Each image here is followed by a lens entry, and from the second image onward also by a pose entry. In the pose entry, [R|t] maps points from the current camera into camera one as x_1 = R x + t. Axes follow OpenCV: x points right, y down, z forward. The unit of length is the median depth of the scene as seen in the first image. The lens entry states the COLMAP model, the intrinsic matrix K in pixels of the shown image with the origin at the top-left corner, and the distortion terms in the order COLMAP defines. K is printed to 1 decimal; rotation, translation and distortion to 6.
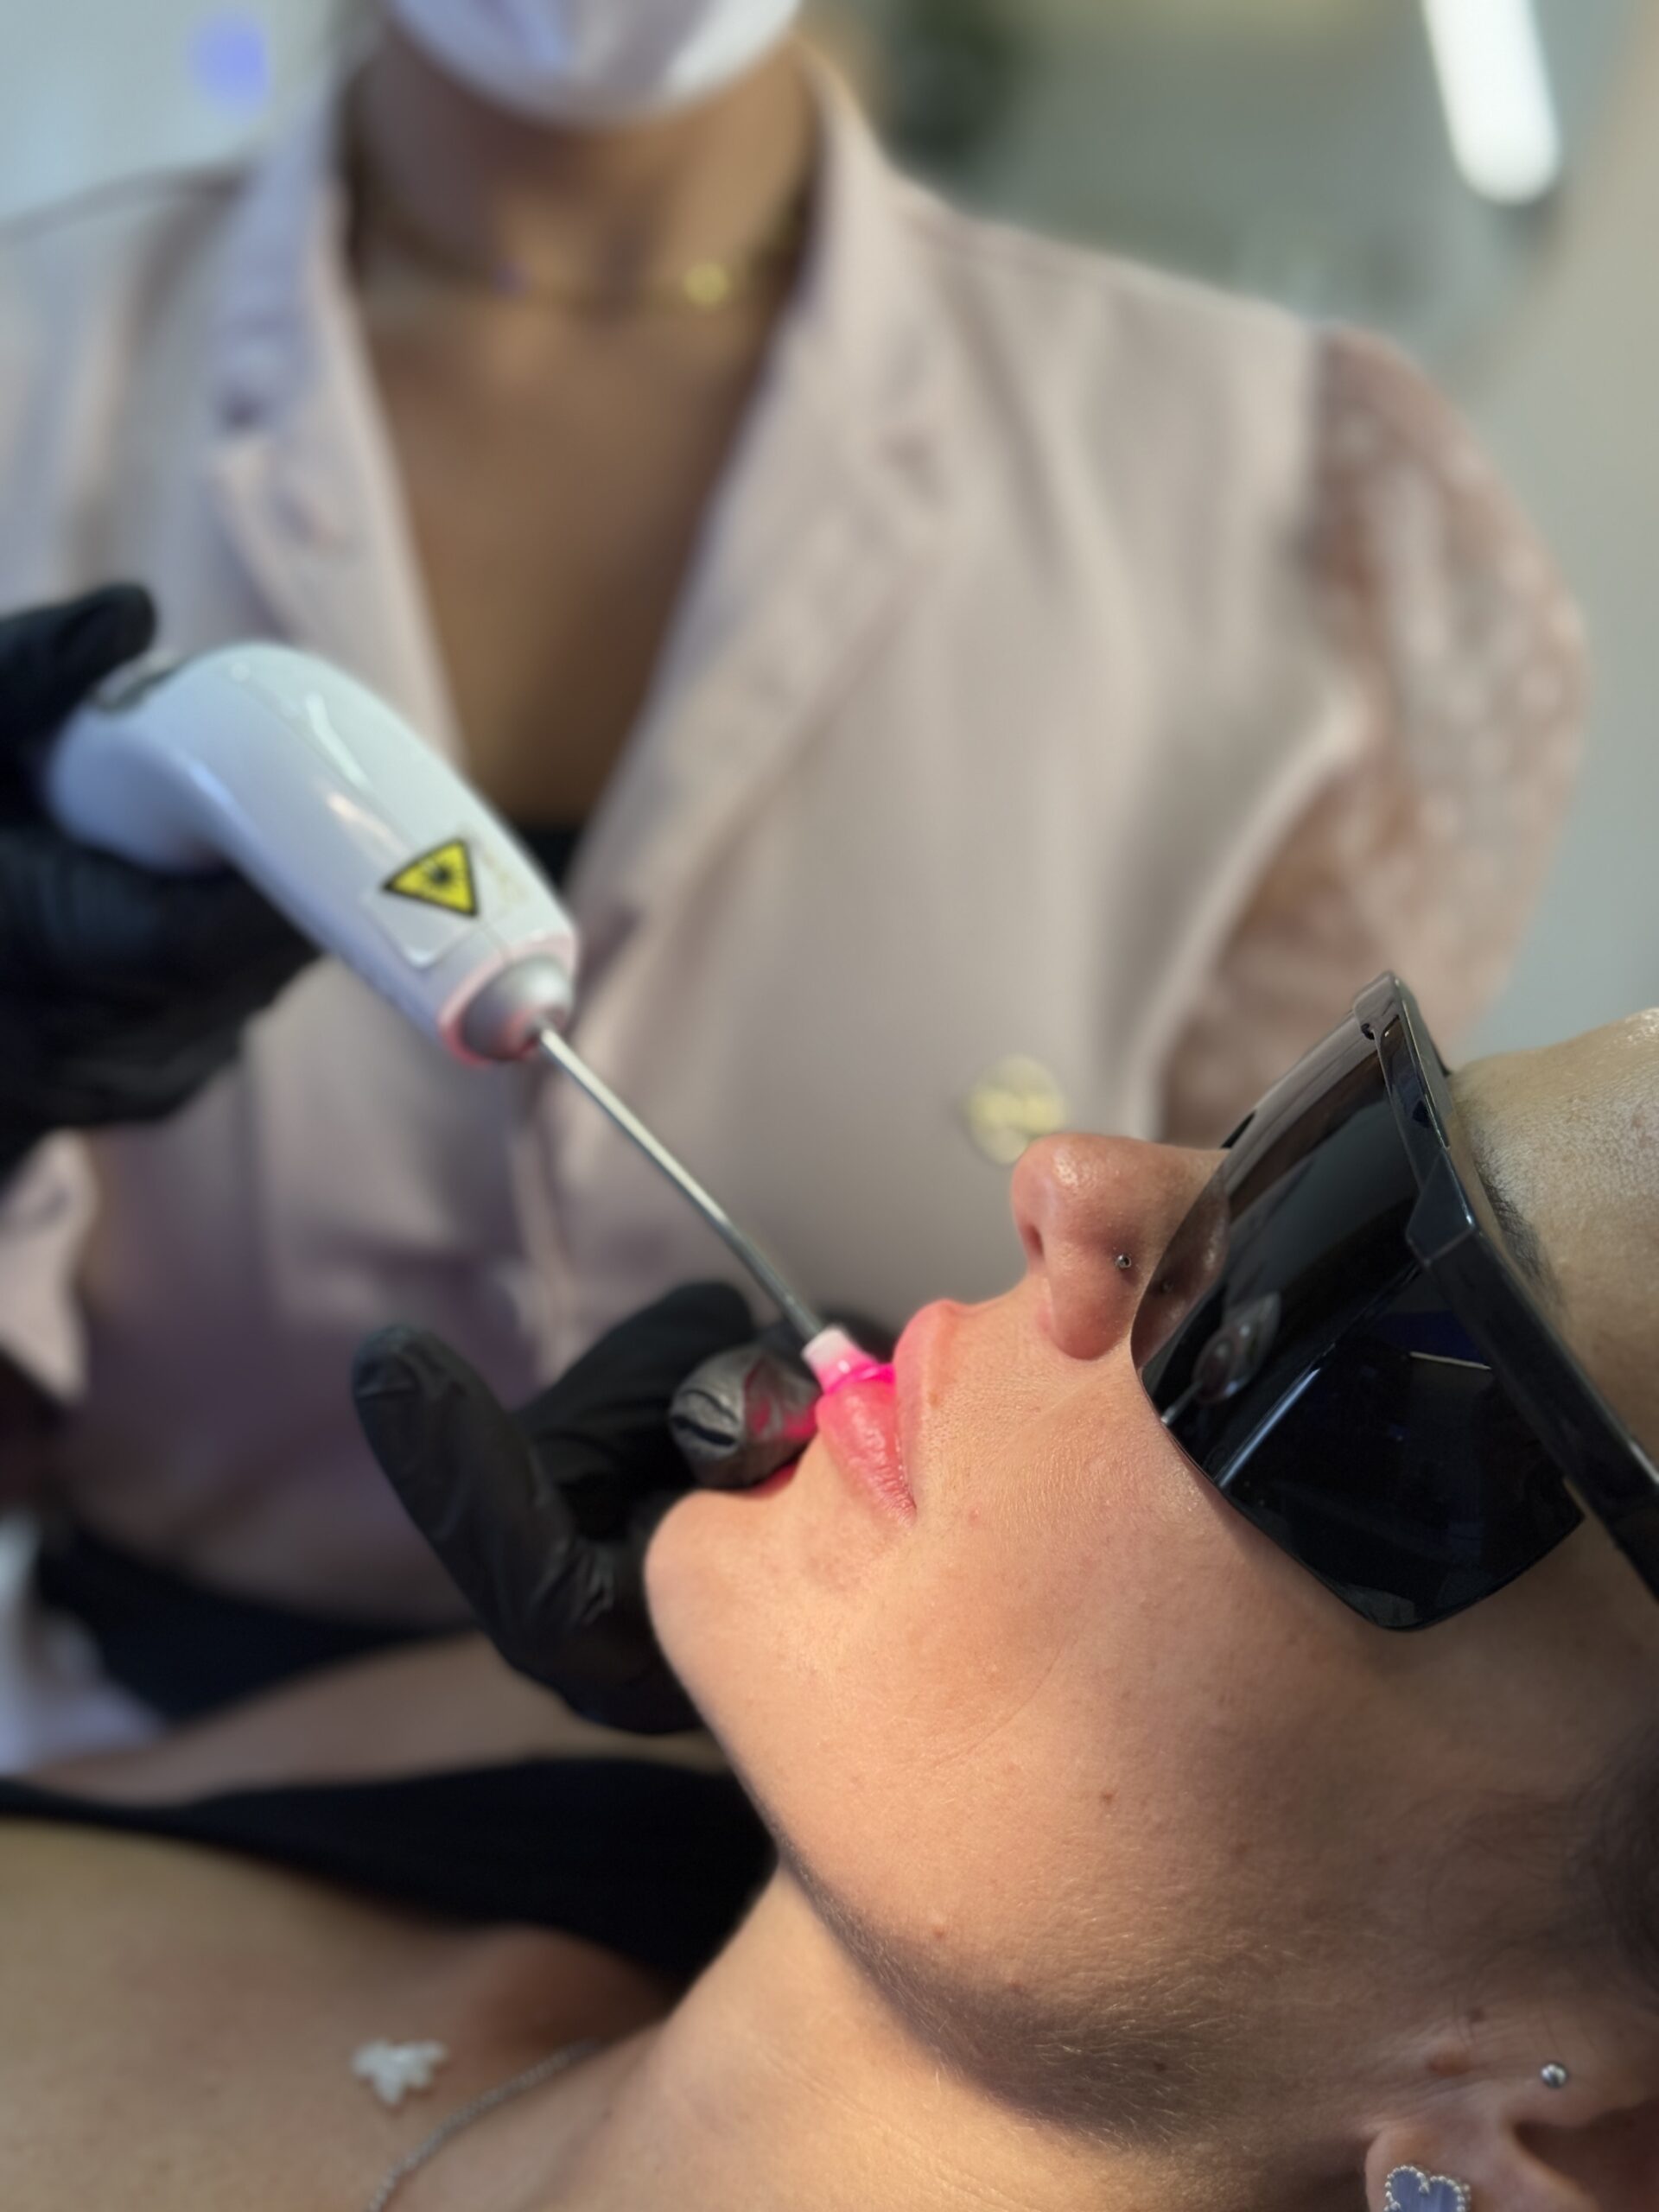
lens RADIAL K [[3124.9, 0, 828.7], [0, 3124.9, 1120.0], [0, 0, 1]] dist [0.041288, 0.000000]
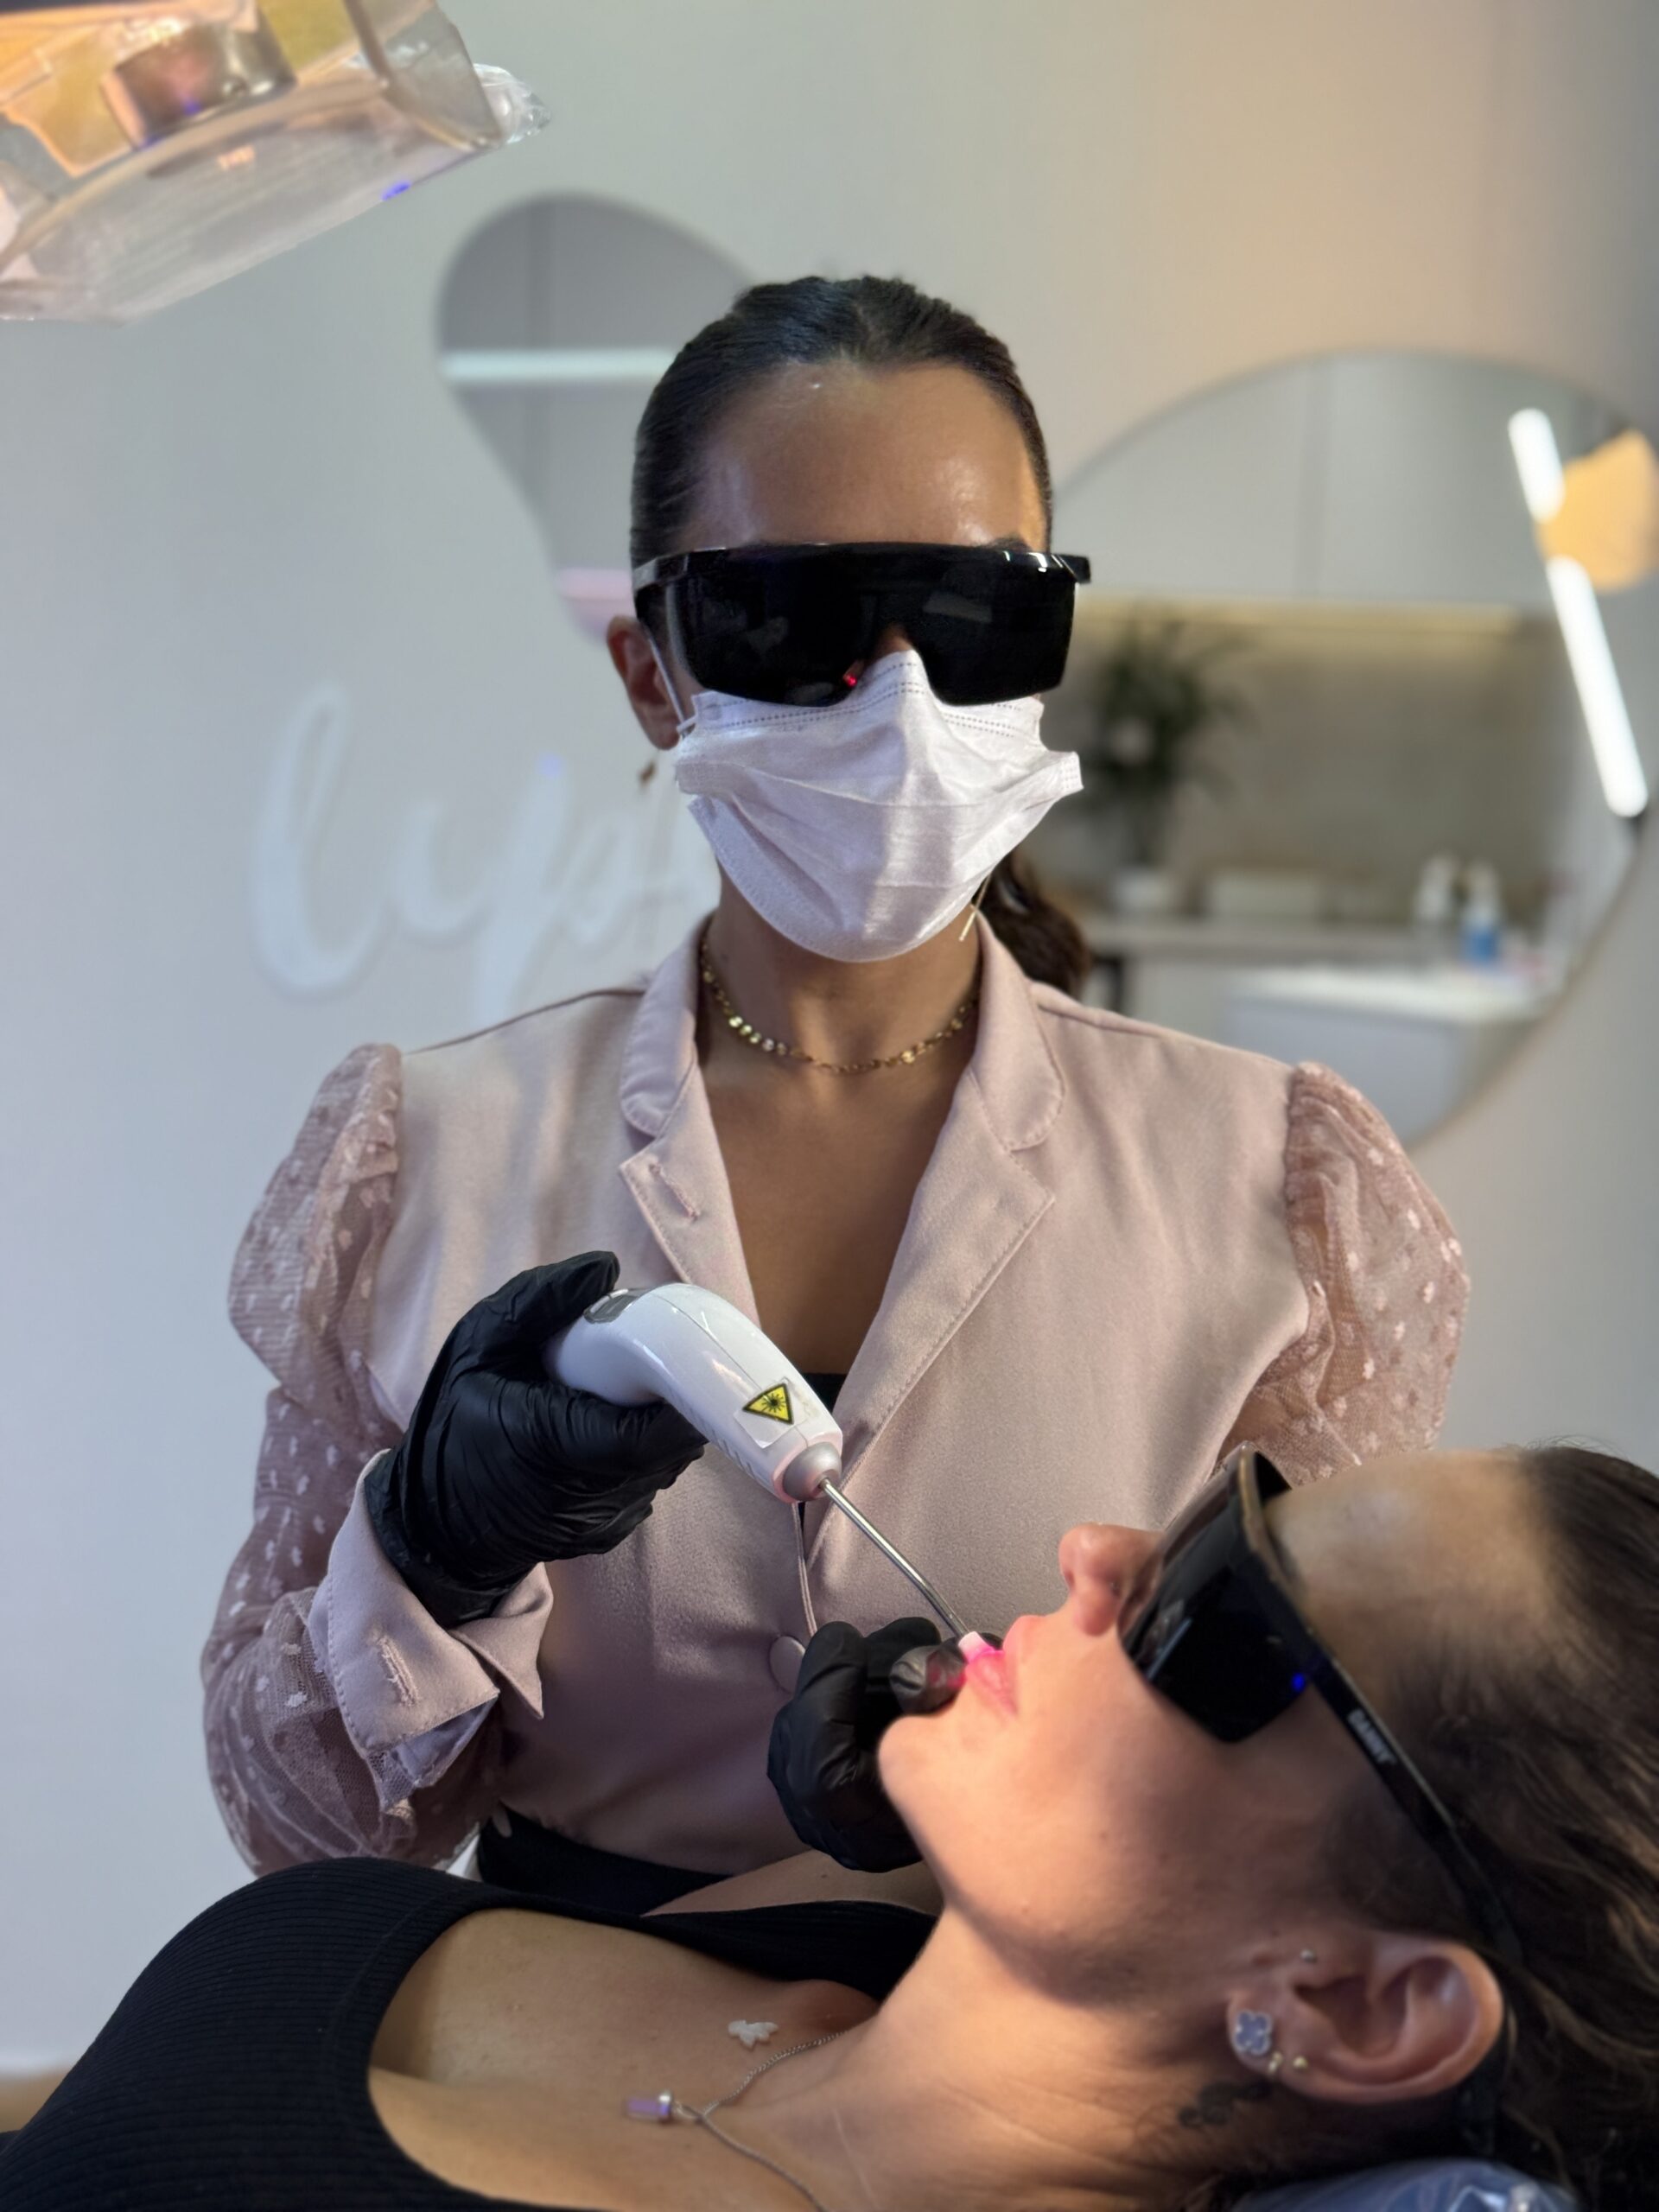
lens RADIAL K [[3124.9, 0, 822.0], [0, 3124.9, 1122.5], [0, 0, 1]] dist [0.041288, 0.000000]
pose [[0.997287, -0.014695, -0.072124, 0.047371], [0.001702, 0.984211, -0.176991, 0.091510], [0.073587, 0.176388, 0.981566, -0.906529]]
